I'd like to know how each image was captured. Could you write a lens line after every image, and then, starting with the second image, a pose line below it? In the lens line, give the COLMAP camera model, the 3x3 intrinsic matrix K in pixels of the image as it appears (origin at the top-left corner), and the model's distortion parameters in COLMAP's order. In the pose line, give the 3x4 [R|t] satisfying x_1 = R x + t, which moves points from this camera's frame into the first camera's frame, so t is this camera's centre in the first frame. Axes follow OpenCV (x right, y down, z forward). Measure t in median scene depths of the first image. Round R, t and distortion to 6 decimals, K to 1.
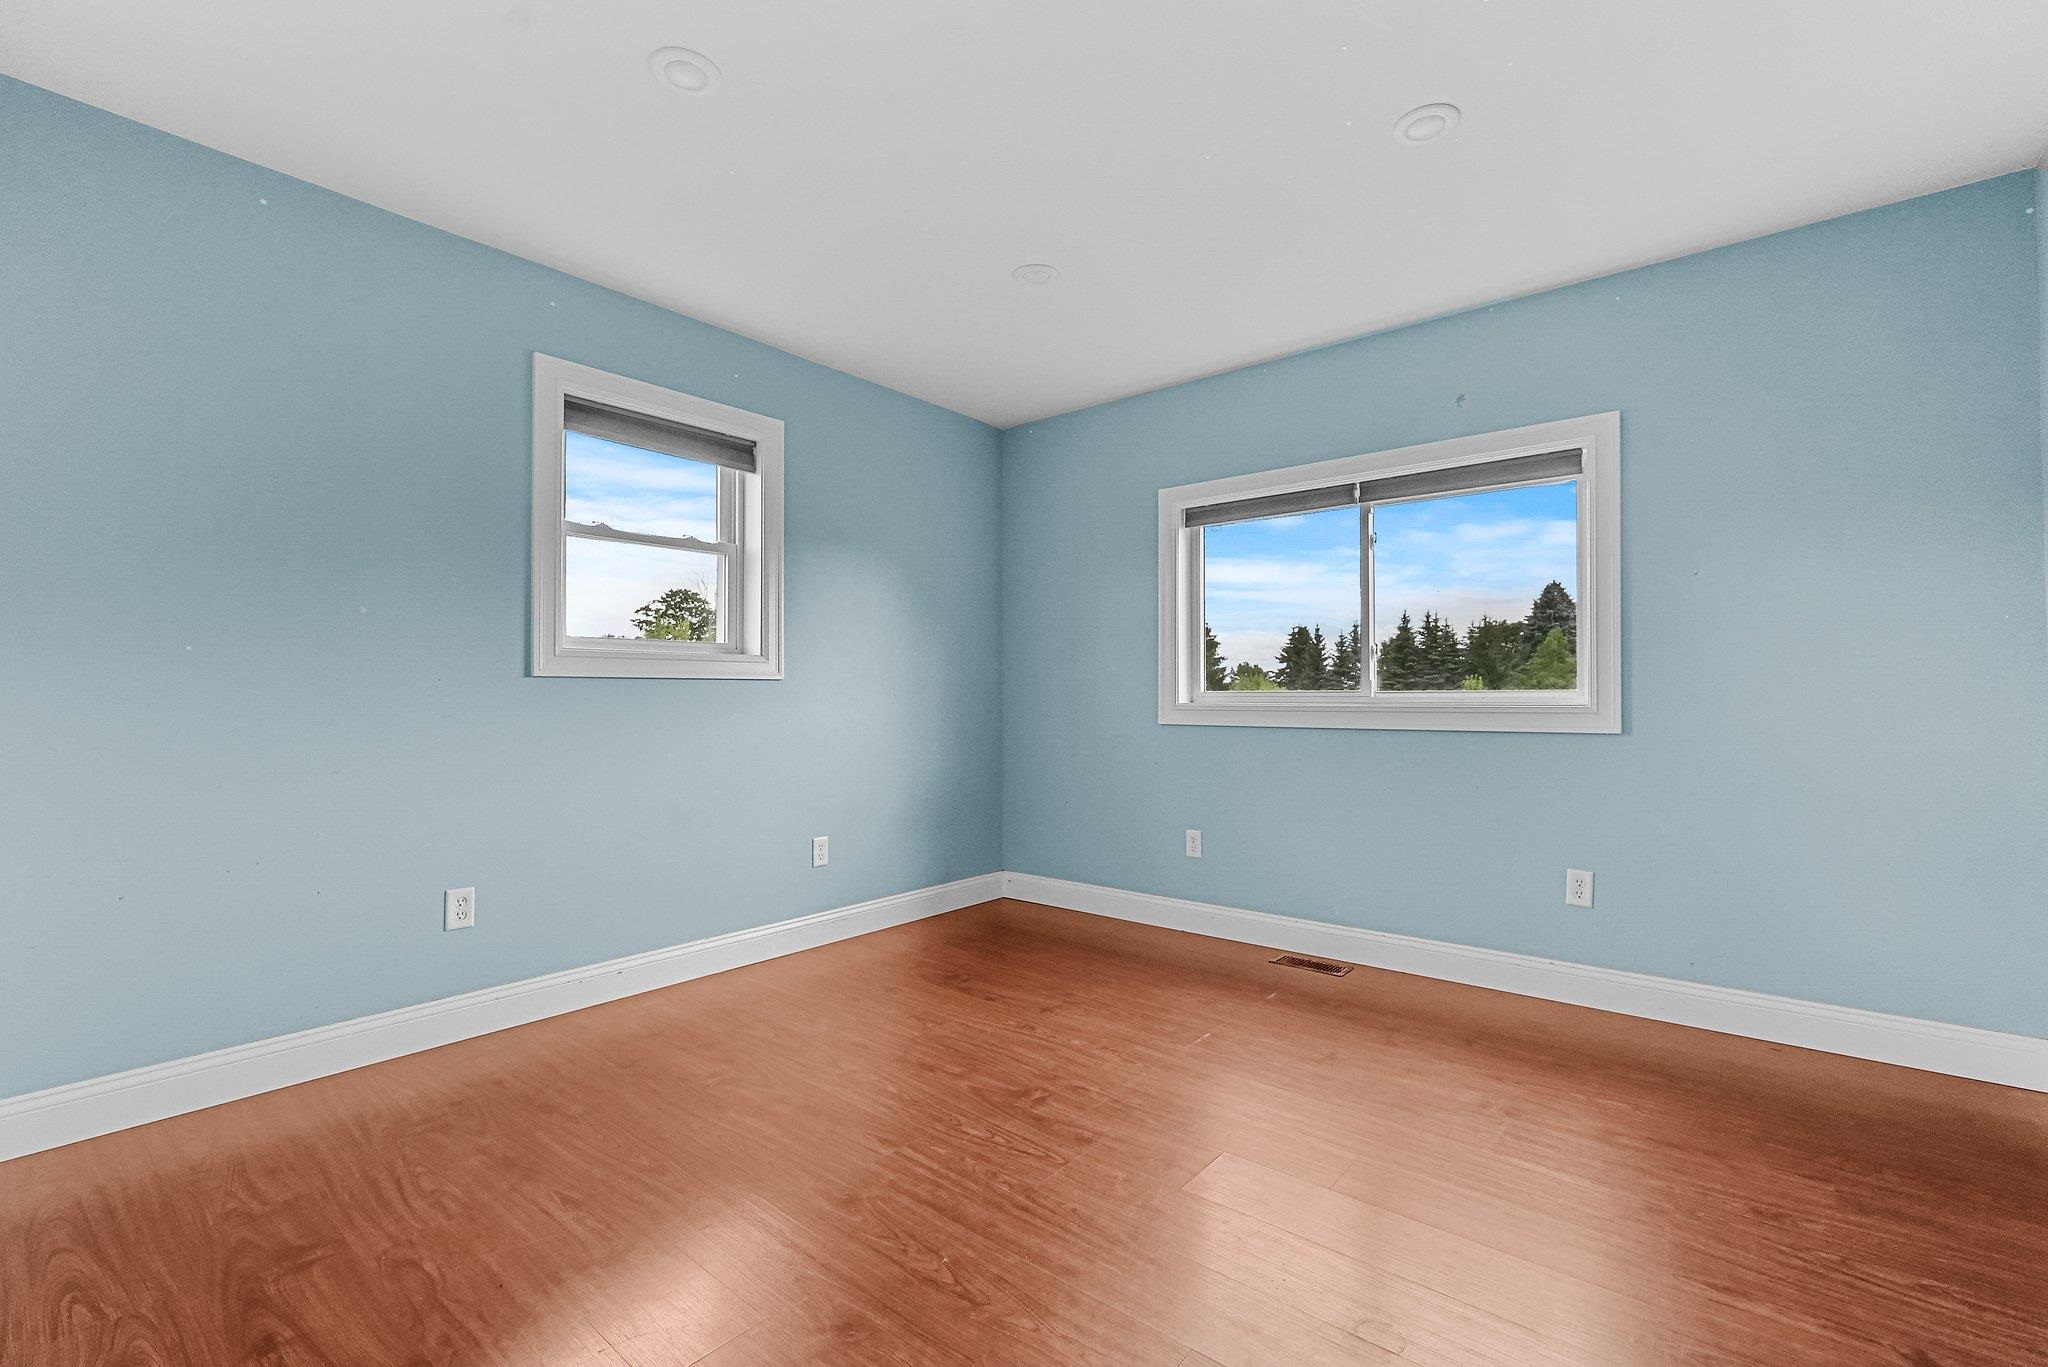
lens RADIAL K [[889.2, 0, 1022.8], [0, 889.2, 685.4], [0, 0, 1]] dist [0.000923, -0.000049]
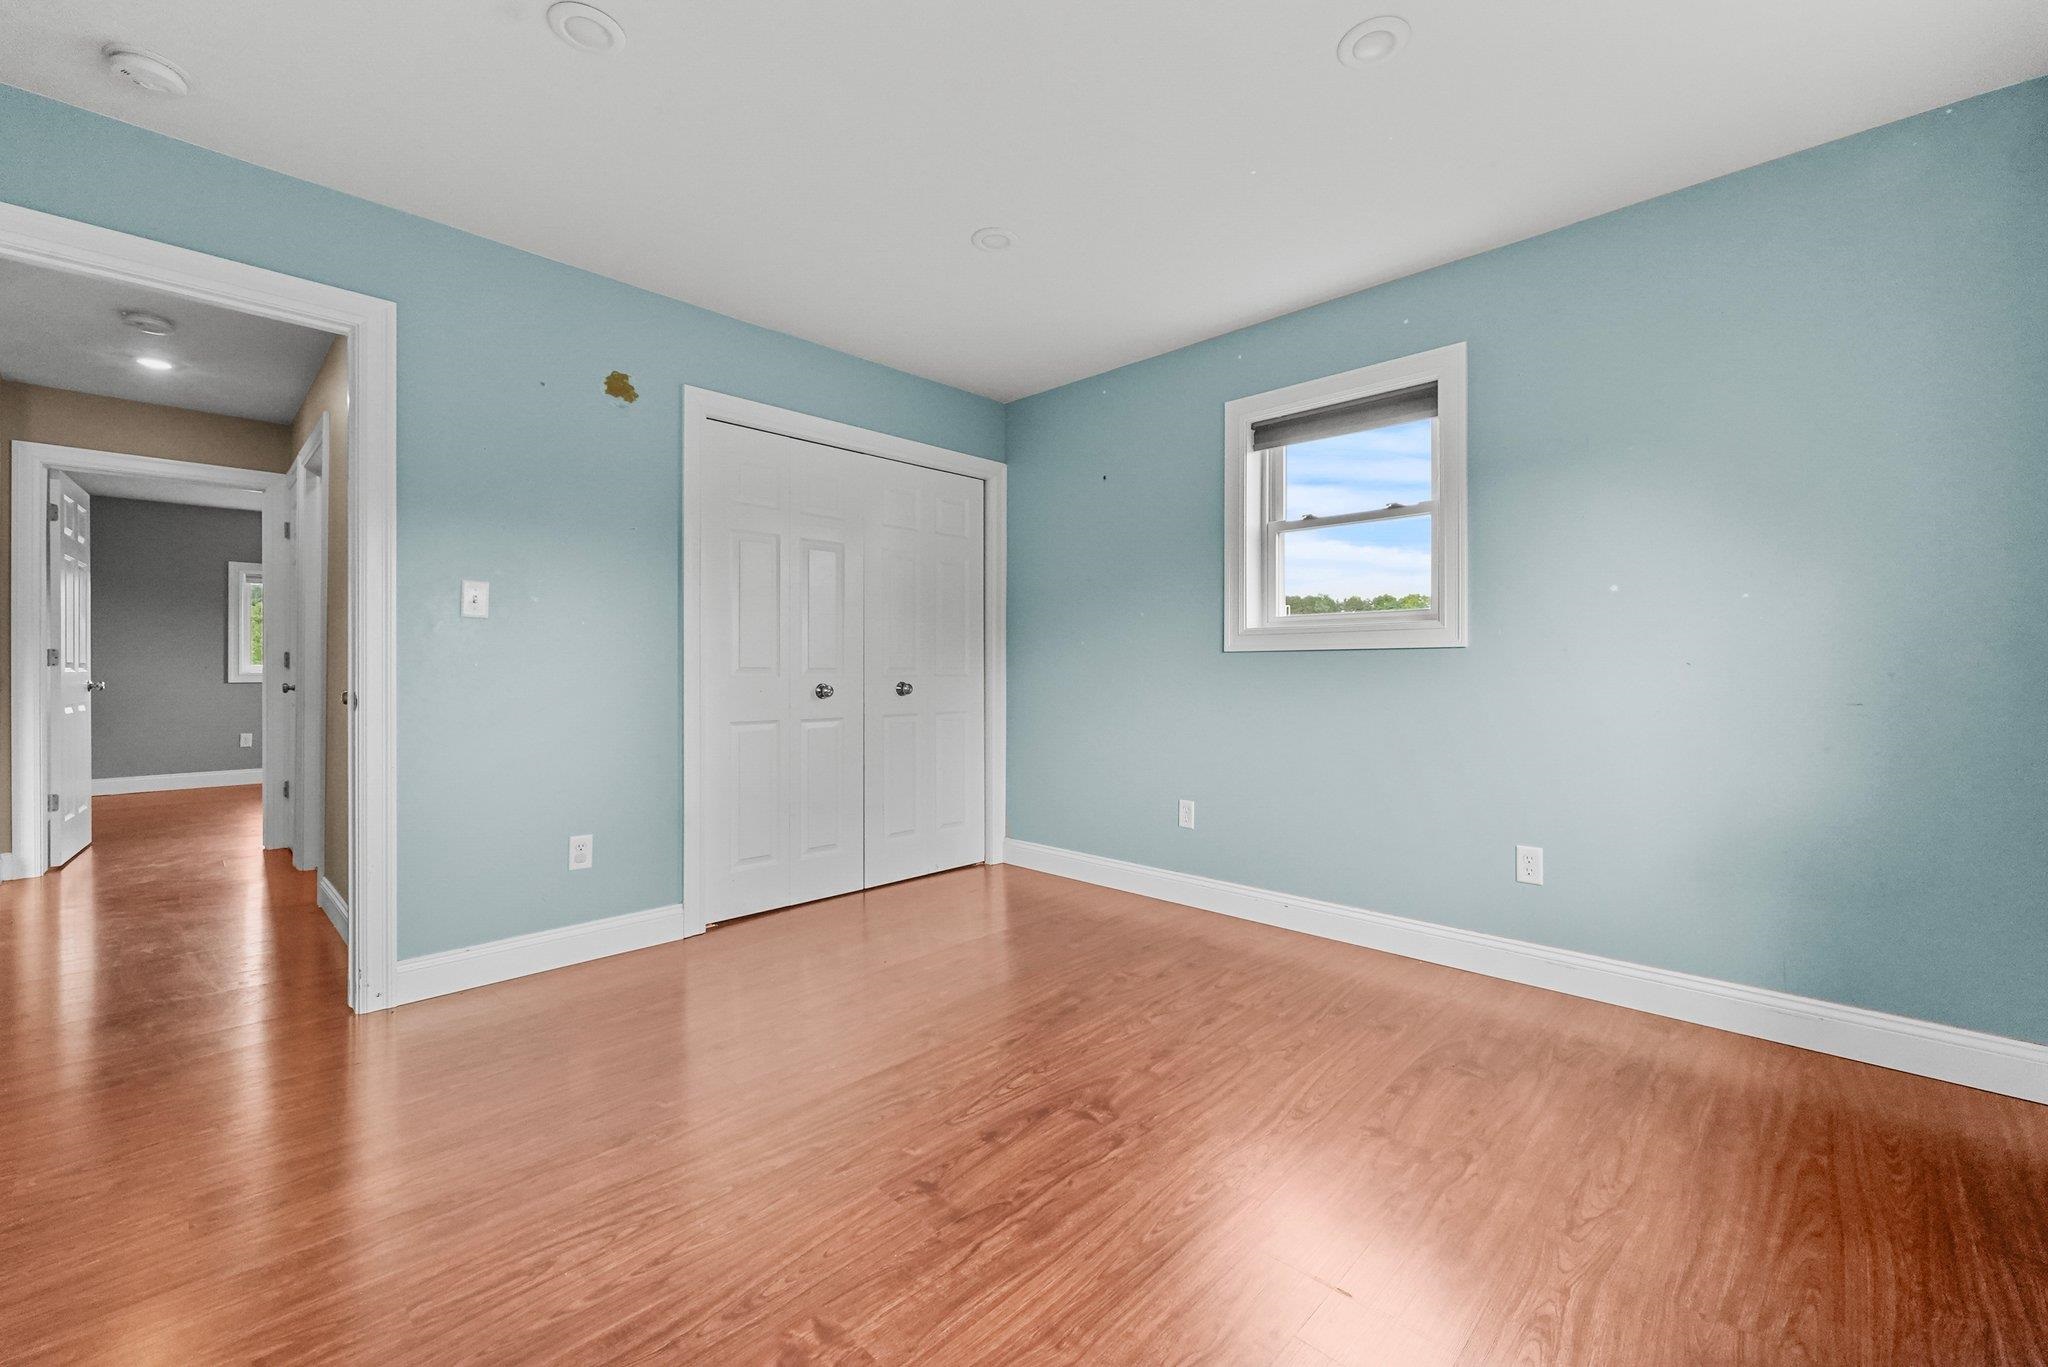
lens RADIAL K [[823.0, 0, 1036.7], [0, 823.0, 669.2], [0, 0, 1]] dist [-0.006053, 0.000331]
pose [[-0.067465, 0.002174, -0.997719, 0.716777], [0.018968, 0.999820, 0.000896, 0.009165], [0.997541, -0.018864, -0.067494, 0.851571]]
